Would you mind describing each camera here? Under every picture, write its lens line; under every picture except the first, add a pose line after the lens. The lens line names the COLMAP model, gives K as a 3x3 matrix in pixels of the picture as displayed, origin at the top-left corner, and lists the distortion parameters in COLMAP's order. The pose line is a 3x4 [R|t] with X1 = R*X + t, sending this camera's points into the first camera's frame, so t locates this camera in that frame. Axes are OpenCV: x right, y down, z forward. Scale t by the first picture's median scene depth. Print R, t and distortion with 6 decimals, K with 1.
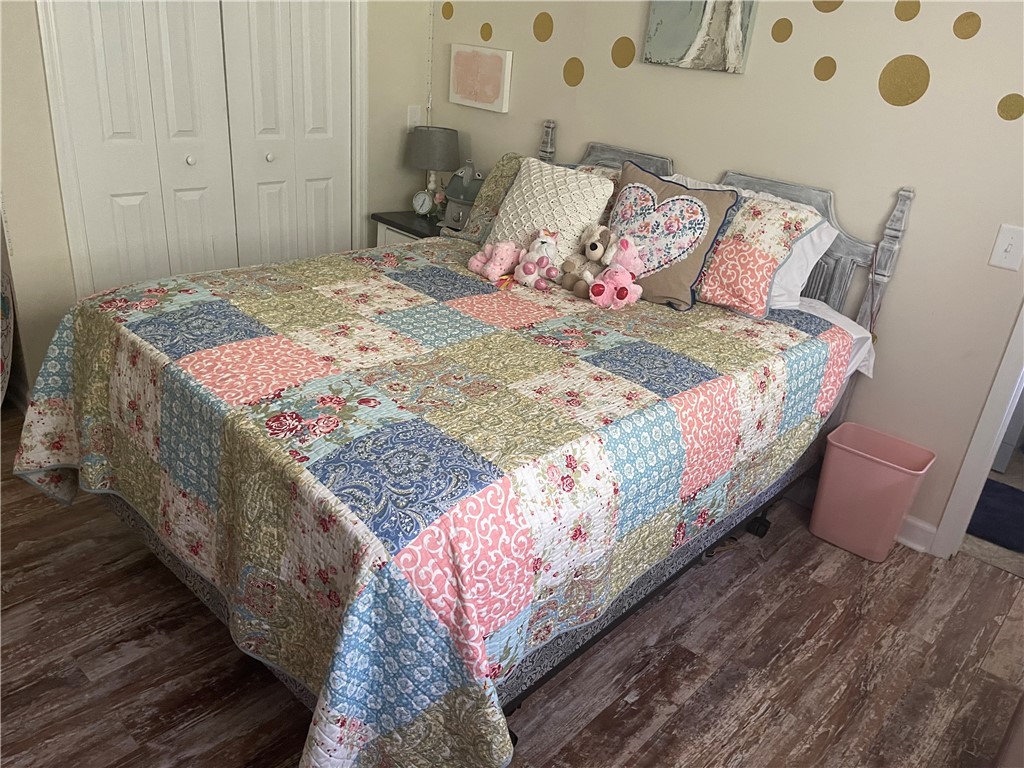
lens RADIAL K [[770.8, 0, 511.6], [0, 770.8, 385.2], [0, 0, 1]] dist [0.057747, -0.089372]
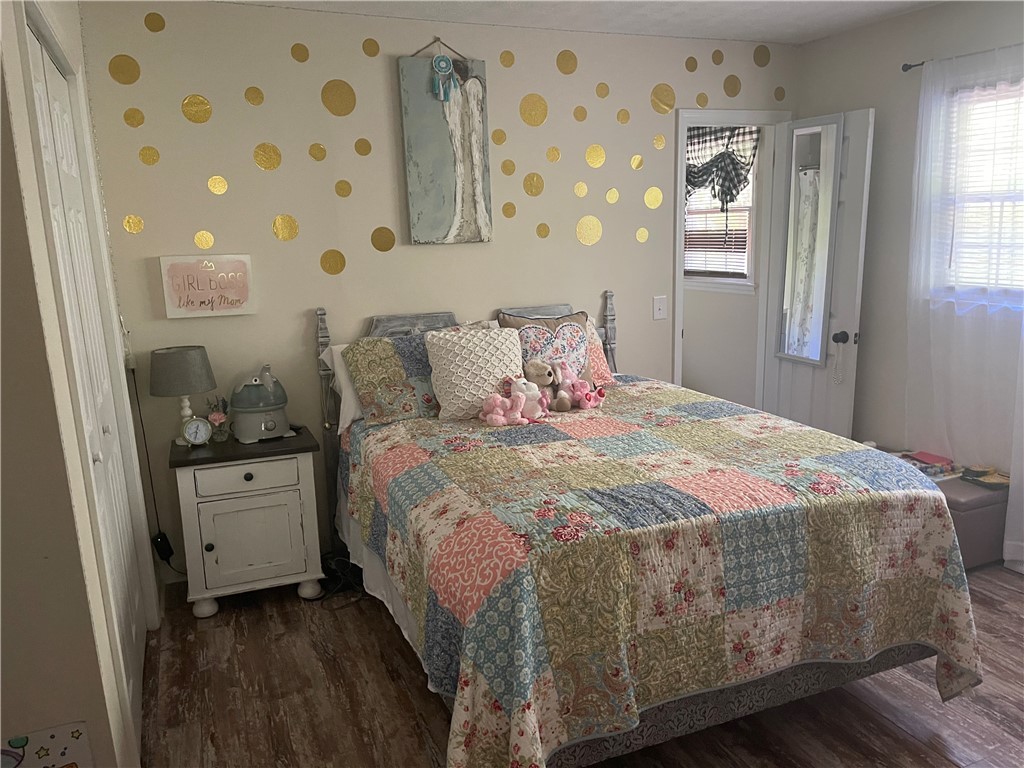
lens RADIAL K [[770.8, 0, 508.9], [0, 770.8, 386.5], [0, 0, 1]] dist [0.057747, -0.089372]
pose [[0.410390, -0.283550, 0.866706, -1.086629], [0.439572, 0.894232, 0.084415, -0.311550], [-0.798972, 0.346337, 0.491625, 0.446802]]
